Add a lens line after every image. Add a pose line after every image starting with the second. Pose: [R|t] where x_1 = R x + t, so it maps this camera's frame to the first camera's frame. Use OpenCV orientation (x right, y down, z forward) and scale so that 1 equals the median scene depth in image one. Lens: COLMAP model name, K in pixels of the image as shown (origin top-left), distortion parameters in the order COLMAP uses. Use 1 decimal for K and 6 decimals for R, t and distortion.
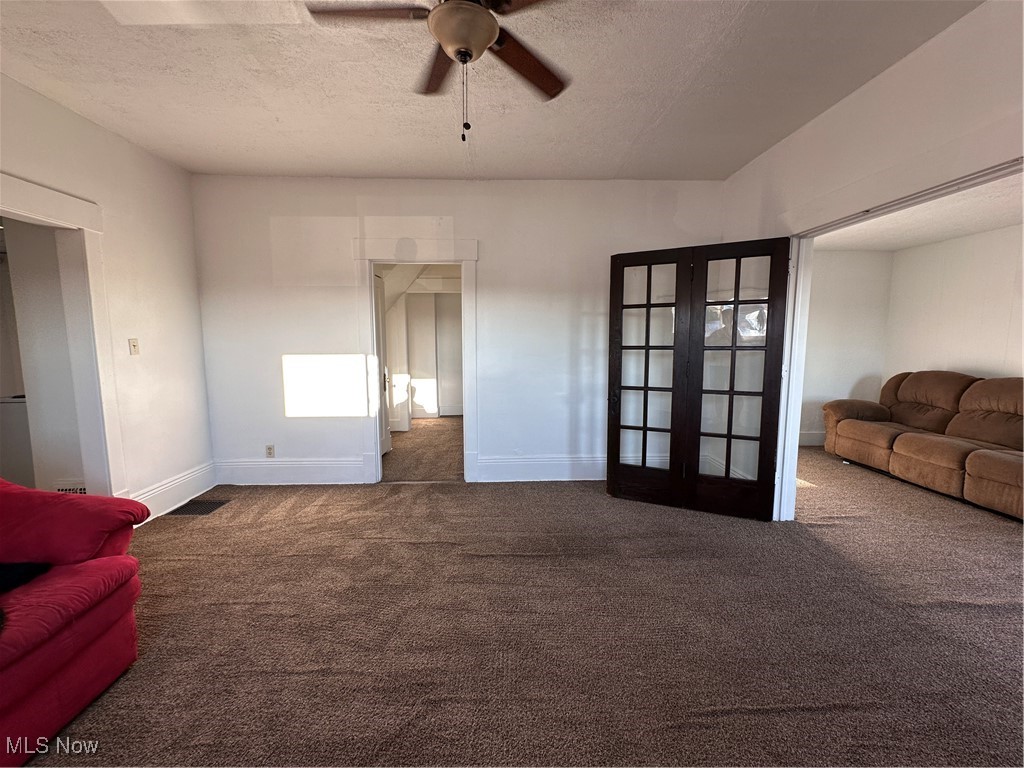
lens RADIAL K [[409.0, 0, 508.9], [0, 409.0, 386.5], [0, 0, 1]] dist [-0.004532, 0.000858]
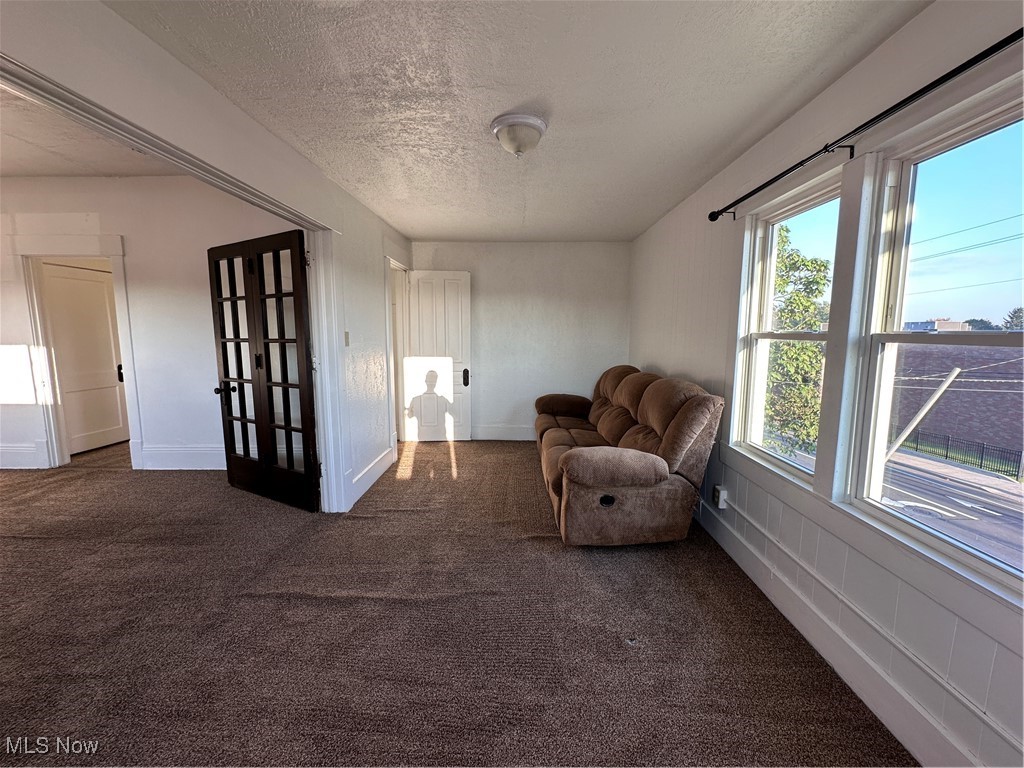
lens RADIAL K [[409.0, 0, 518.5], [0, 409.0, 384.5], [0, 0, 1]] dist [-0.004532, 0.000858]
pose [[0.998625, 0.009409, -0.051578, 1.029276], [-0.008651, 0.999851, 0.014912, -0.004831], [0.051711, -0.014445, 0.998558, 0.017855]]
